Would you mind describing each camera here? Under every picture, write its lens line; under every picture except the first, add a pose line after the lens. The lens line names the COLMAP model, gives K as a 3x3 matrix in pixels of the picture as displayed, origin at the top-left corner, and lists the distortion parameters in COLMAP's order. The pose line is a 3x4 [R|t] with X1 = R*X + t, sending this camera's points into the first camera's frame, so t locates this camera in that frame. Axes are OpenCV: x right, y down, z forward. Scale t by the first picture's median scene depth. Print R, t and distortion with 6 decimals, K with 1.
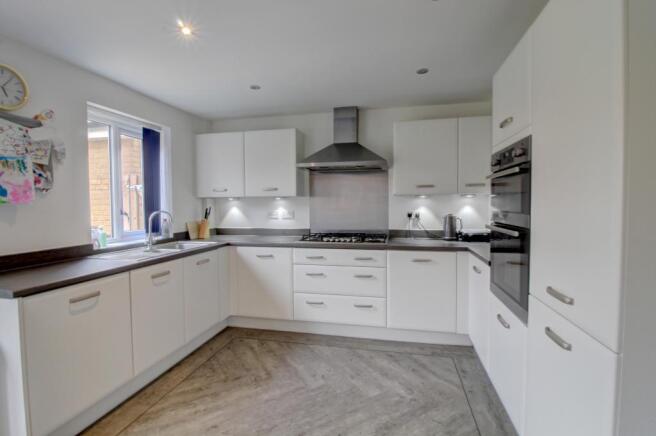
lens RADIAL K [[305.7, 0, 328.0], [0, 305.7, 218.0], [0, 0, 1]] dist [0.003578, -0.013859]
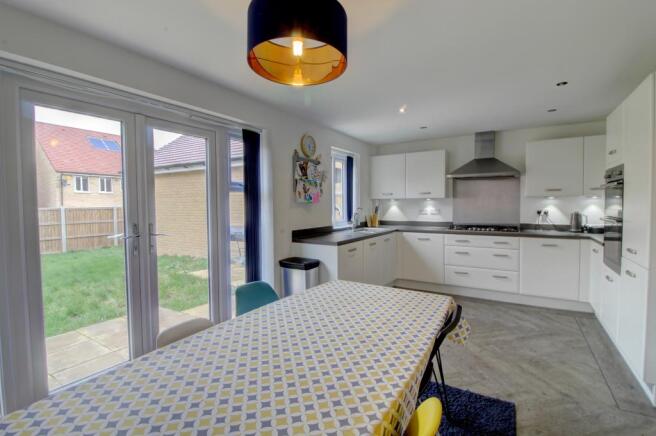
lens RADIAL K [[305.7, 0, 328.0], [0, 305.7, 218.0], [0, 0, 1]] dist [0.003578, -0.013859]
pose [[0.945190, 0.015166, -0.326170, -0.163928], [-0.014629, 0.999885, 0.004098, 0.024413], [0.326194, 0.000898, 0.945302, -0.538596]]
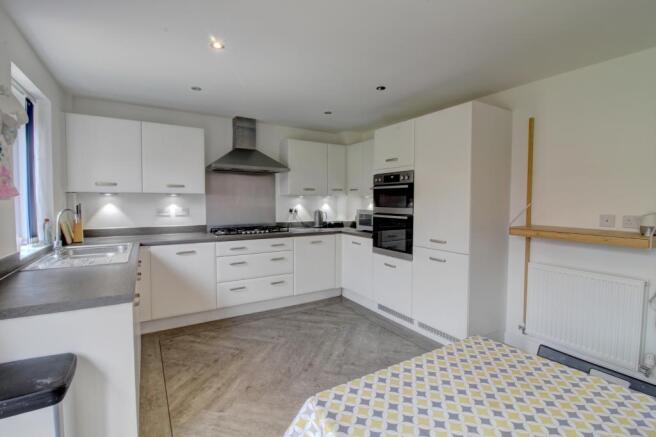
lens RADIAL K [[305.7, 0, 328.0], [0, 305.7, 218.5], [0, 0, 1]] dist [0.003578, -0.013859]
pose [[0.717432, -0.030043, 0.695981, -0.573197], [0.021566, 0.999549, 0.020917, 0.000766], [-0.696295, 0.000003, 0.717756, -0.049528]]
